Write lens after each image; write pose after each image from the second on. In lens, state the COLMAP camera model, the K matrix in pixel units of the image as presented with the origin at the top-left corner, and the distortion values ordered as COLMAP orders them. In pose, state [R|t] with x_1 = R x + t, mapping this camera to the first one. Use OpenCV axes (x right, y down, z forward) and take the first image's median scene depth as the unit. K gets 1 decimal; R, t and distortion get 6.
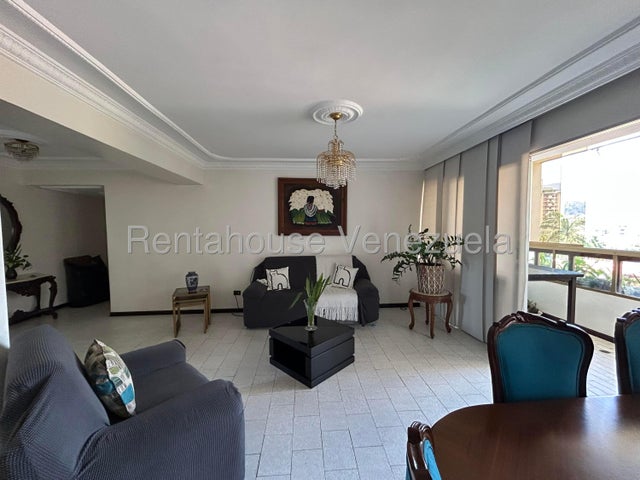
lens RADIAL K [[258.9, 0, 321.3], [0, 258.9, 239.2], [0, 0, 1]] dist [0.007313, -0.000021]
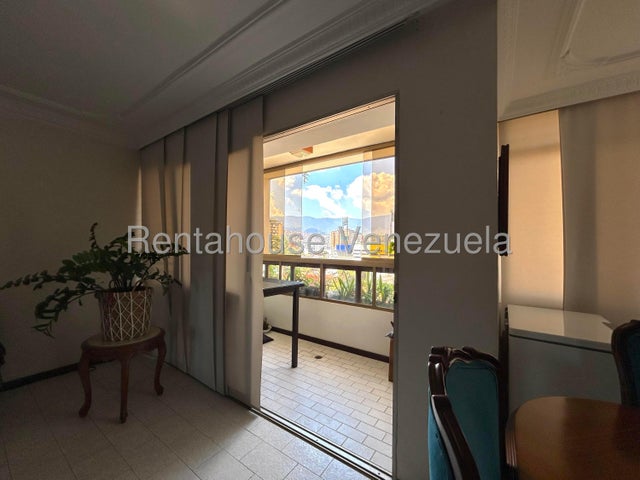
lens RADIAL K [[258.9, 0, 319.4], [0, 258.9, 240.2], [0, 0, 1]] dist [0.007313, -0.000021]
pose [[0.626336, 0.041423, 0.778452, 0.230384], [0.012631, 0.997917, -0.063263, 0.028109], [-0.779451, 0.049456, 0.624508, 0.285316]]
